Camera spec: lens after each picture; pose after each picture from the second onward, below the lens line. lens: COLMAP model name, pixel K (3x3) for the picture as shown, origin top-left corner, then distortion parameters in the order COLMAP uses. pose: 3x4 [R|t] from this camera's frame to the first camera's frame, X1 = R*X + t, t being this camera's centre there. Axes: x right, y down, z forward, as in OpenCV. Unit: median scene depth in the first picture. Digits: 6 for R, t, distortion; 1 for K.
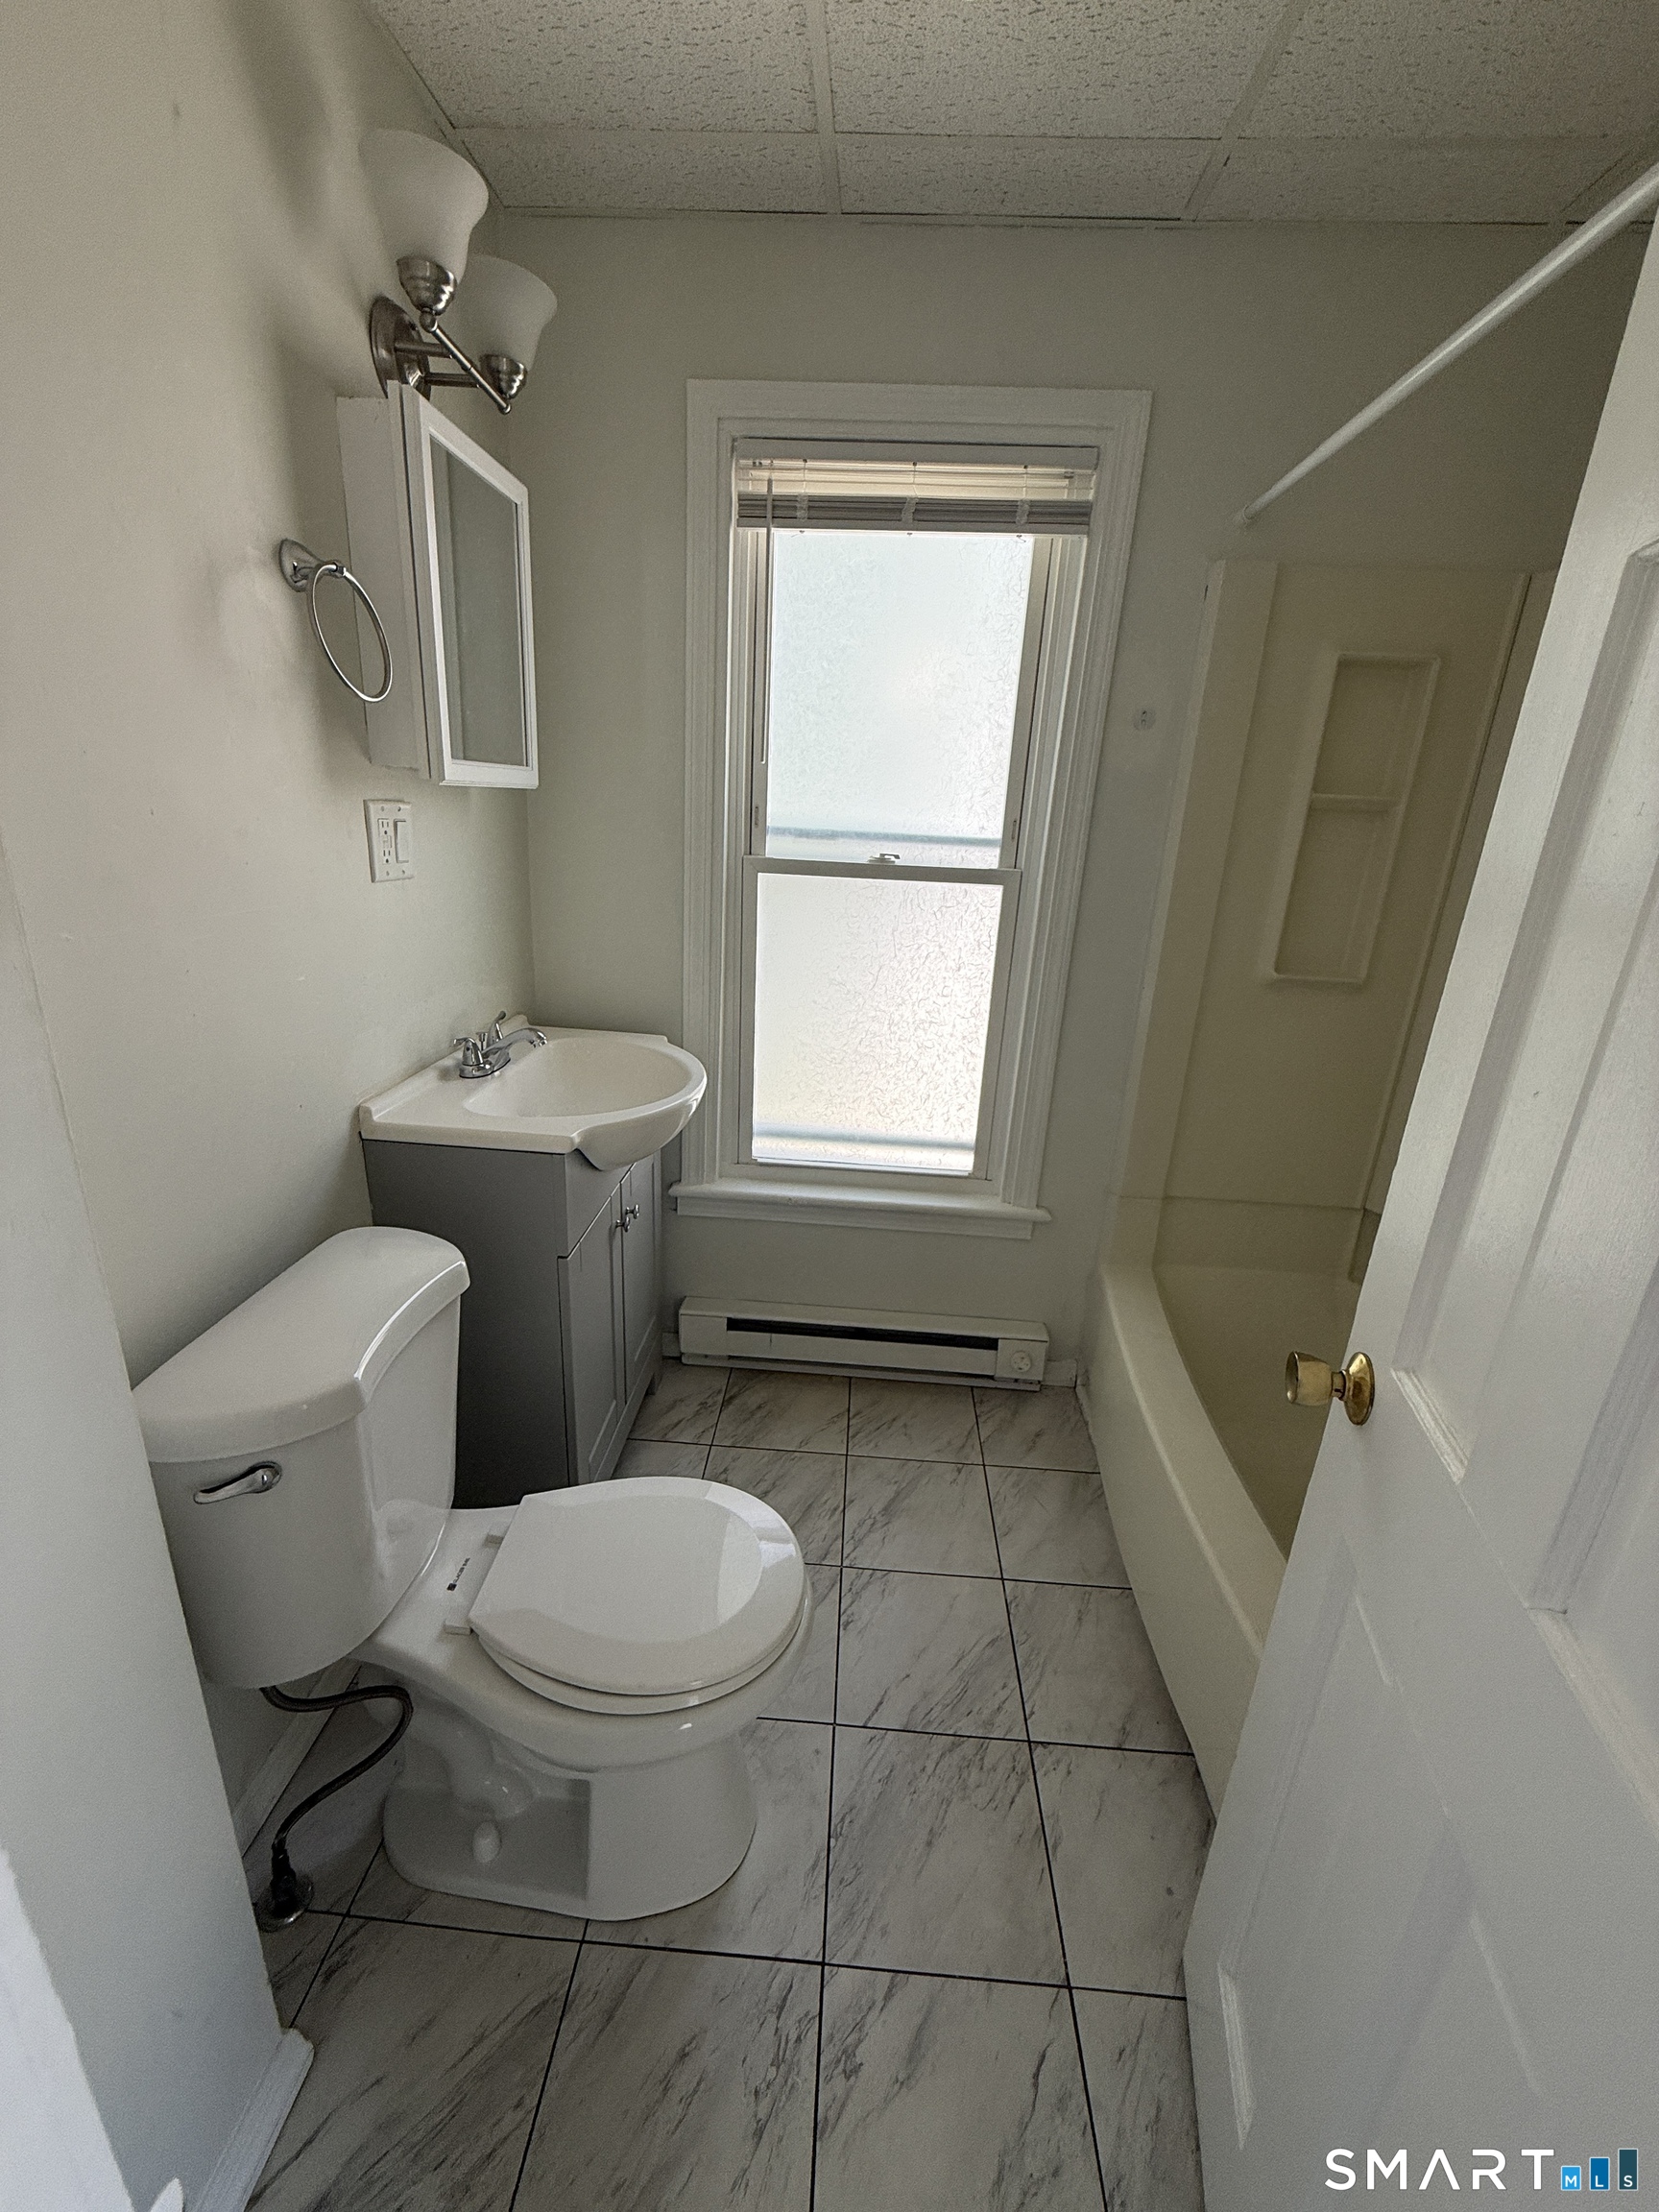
lens RADIAL K [[882.2, 0, 832.5], [0, 882.2, 1093.5], [0, 0, 1]] dist [-0.000704, -0.000077]
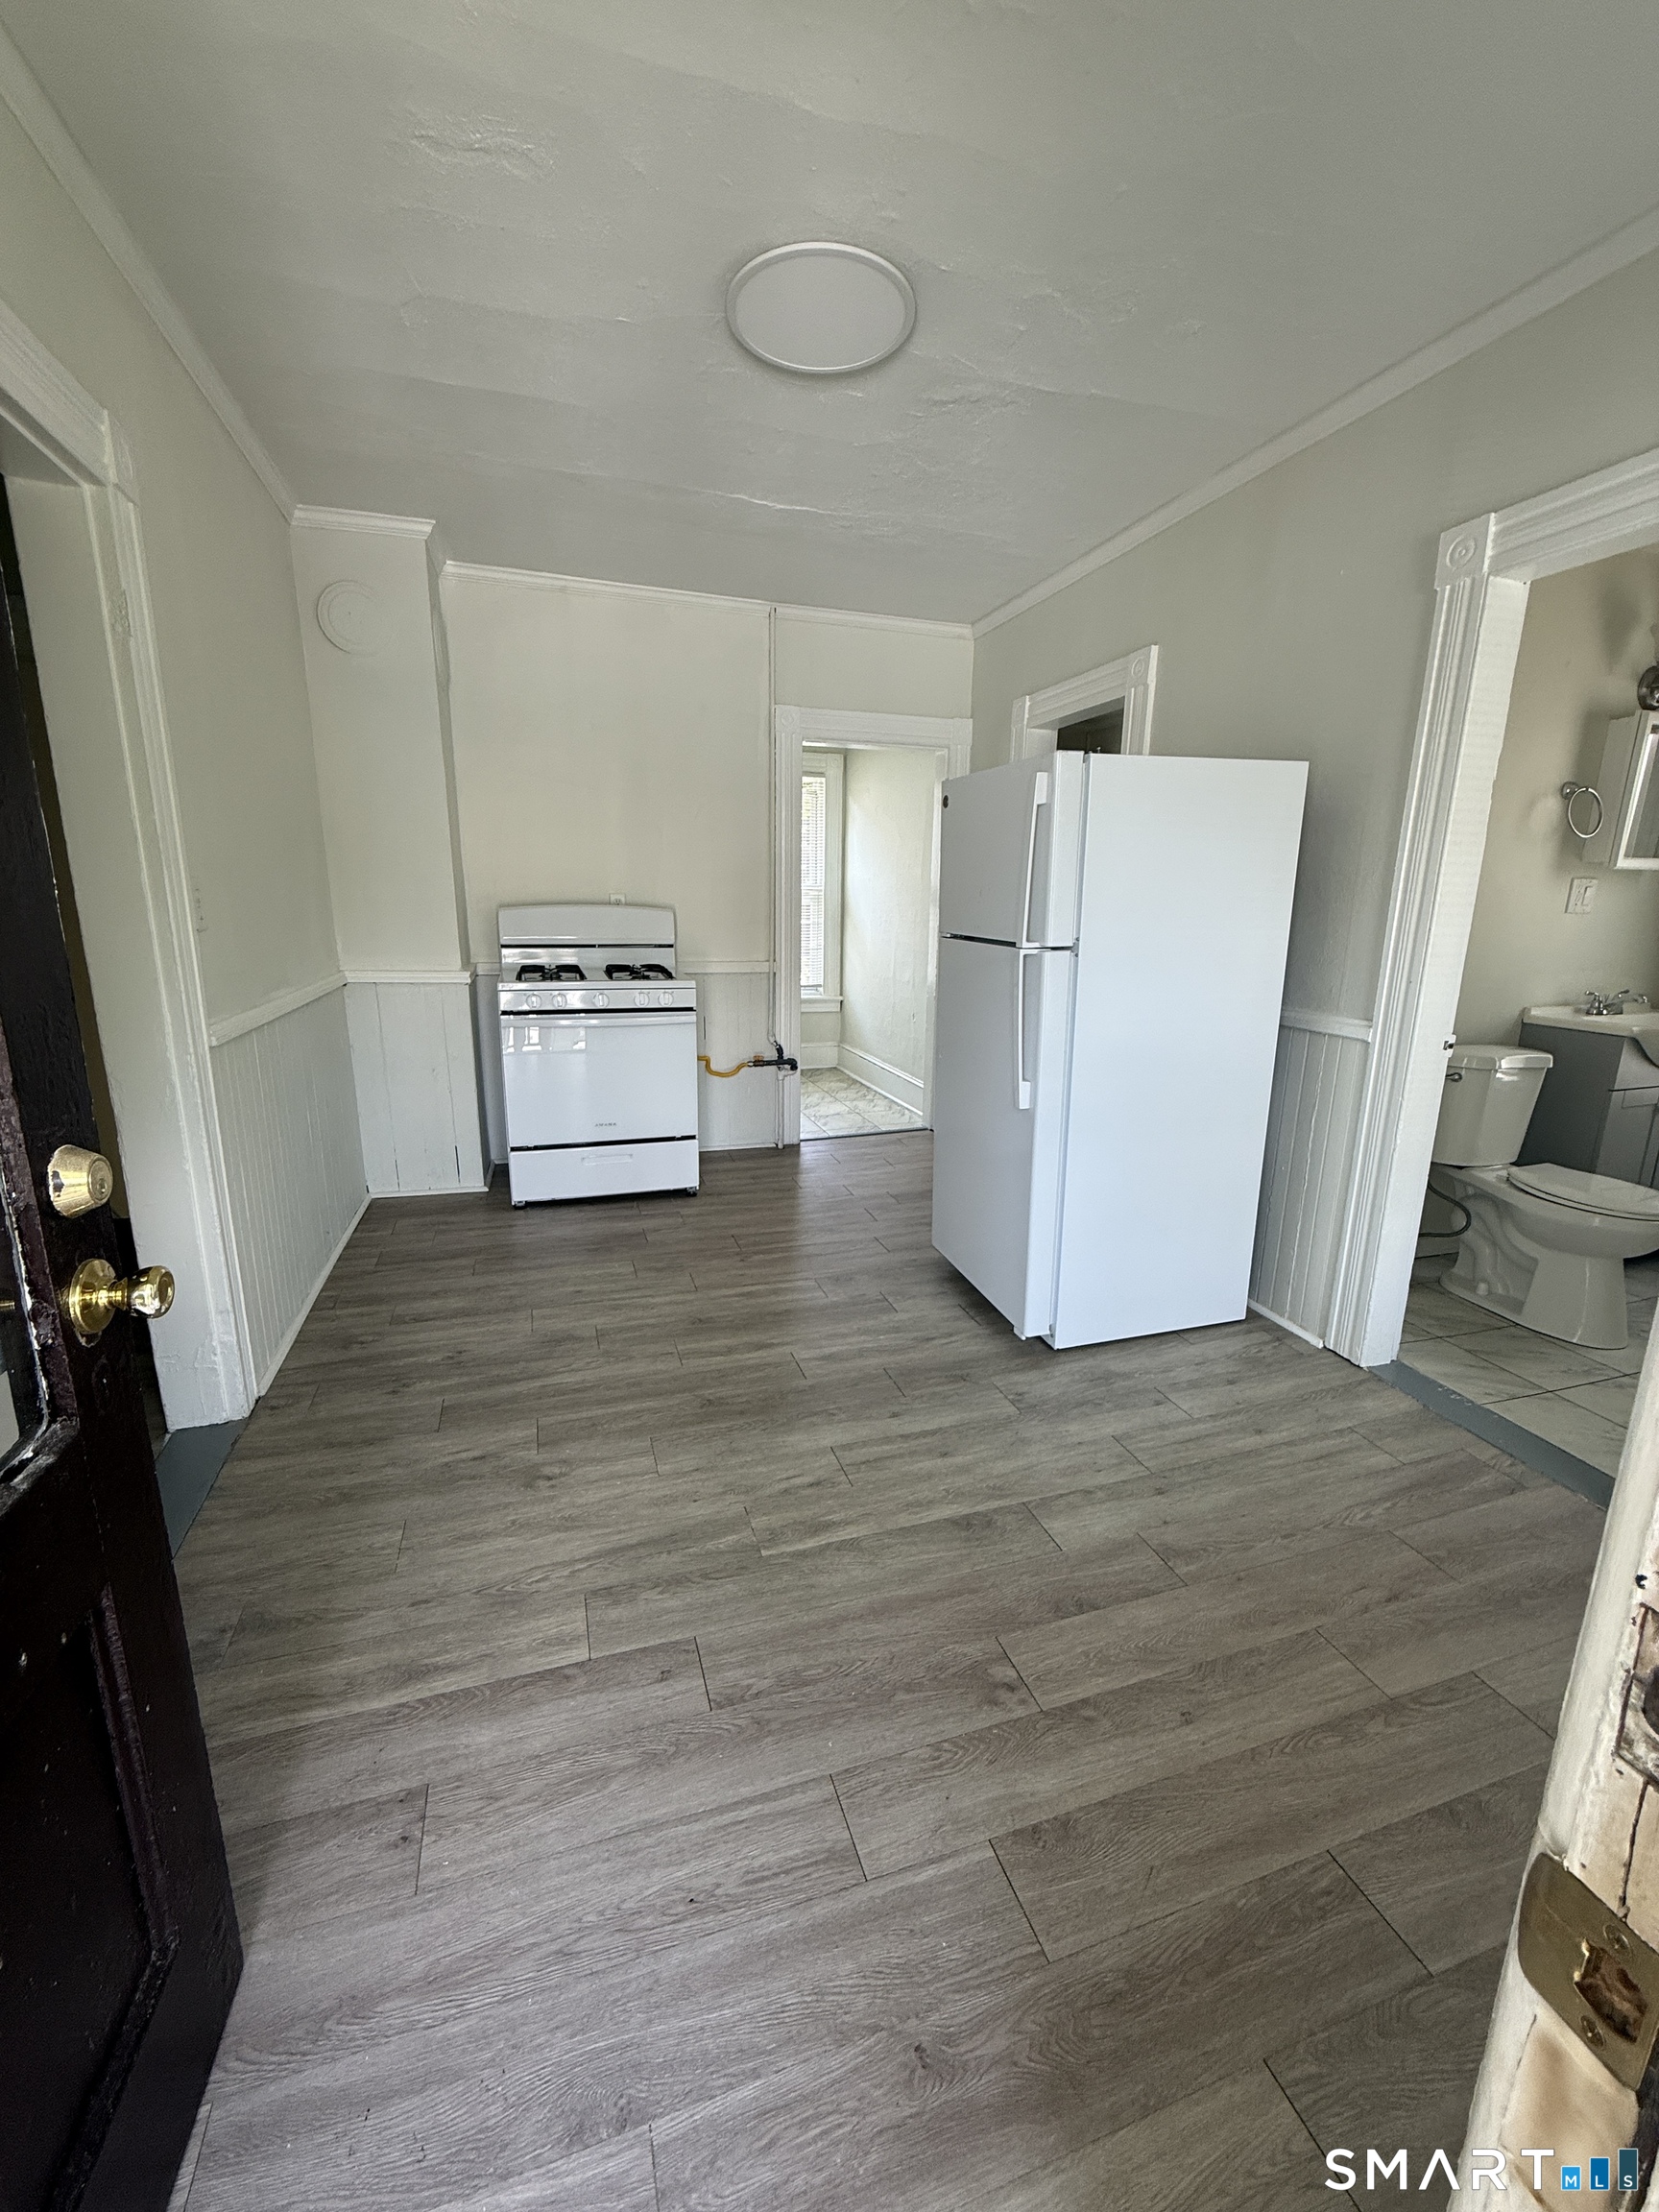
lens RADIAL K [[882.2, 0, 827.8], [0, 882.2, 1095.5], [0, 0, 1]] dist [-0.000704, -0.000077]
pose [[0.353780, 0.170562, -0.919646, 1.078482], [-0.276604, 0.958333, 0.071330, 0.635048], [0.893493, 0.229143, 0.386217, -1.624229]]
